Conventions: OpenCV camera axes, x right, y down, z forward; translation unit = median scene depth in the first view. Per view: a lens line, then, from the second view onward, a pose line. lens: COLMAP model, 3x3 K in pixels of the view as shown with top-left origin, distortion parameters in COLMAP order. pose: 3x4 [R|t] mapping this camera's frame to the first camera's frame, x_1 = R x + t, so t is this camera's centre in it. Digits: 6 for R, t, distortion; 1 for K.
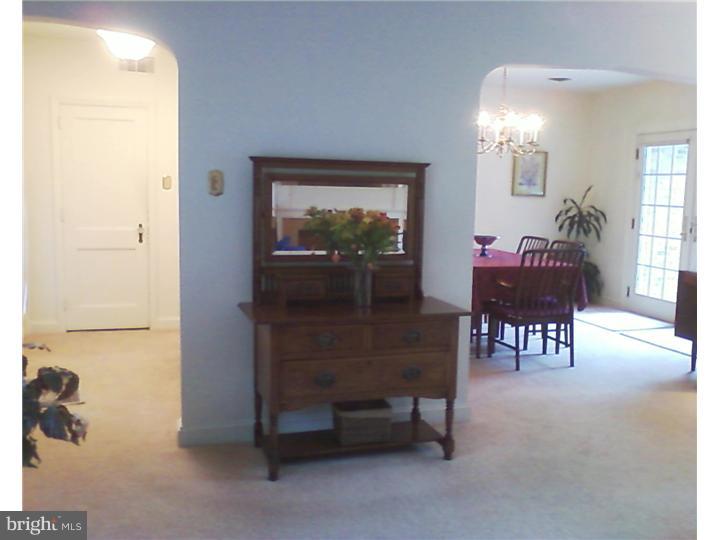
lens RADIAL K [[730.5, 0, 360.0], [0, 730.5, 270.0], [0, 0, 1]] dist [0.002415, -0.004459]
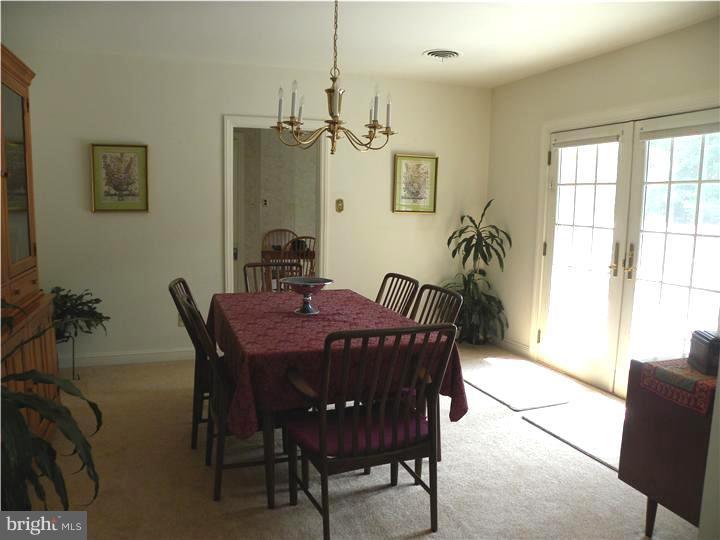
lens RADIAL K [[557.6, 0, 371.6], [0, 557.6, 272.7], [0, 0, 1]] dist [-0.006235, -0.002489]
pose [[0.998612, -0.009147, 0.051861, 0.155269], [0.008400, 0.999858, 0.014603, -0.046619], [-0.051987, -0.014147, 0.998548, 0.407466]]
